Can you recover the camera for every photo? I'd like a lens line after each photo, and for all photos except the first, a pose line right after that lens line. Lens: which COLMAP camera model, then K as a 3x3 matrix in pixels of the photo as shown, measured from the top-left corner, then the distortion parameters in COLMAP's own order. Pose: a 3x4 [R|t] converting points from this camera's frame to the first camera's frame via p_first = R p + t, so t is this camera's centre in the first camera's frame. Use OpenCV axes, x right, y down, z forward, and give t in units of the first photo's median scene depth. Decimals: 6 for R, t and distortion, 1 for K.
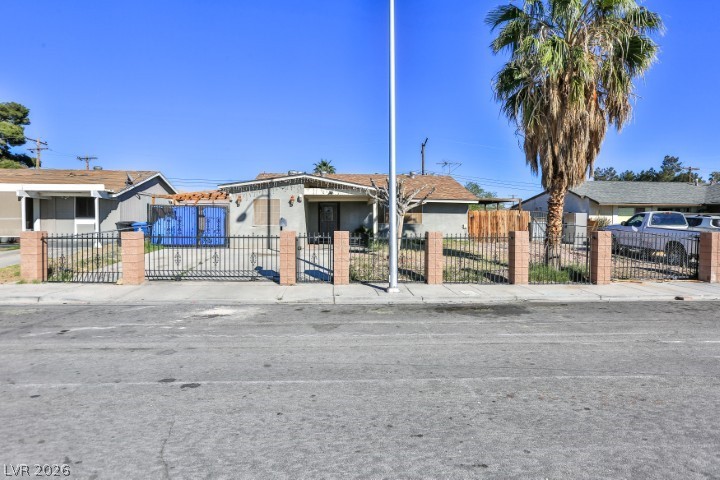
lens RADIAL K [[422.6, 0, 364.7], [0, 422.6, 237.9], [0, 0, 1]] dist [-0.026323, 0.000651]
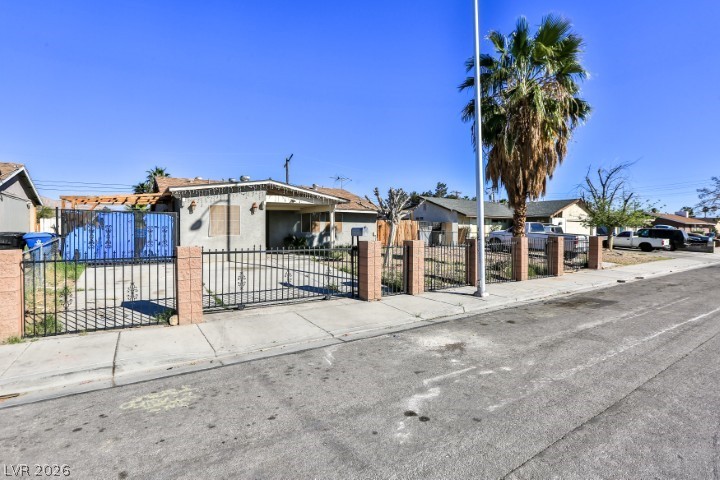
lens RADIAL K [[363.5, 0, 352.4], [0, 363.5, 238.0], [0, 0, 1]] dist [-0.042931, 0.012189]
pose [[0.863424, -0.017147, 0.504188, -0.384401], [0.024872, 0.999654, -0.008597, -0.011161], [-0.503866, 0.019963, 0.863551, 0.214551]]
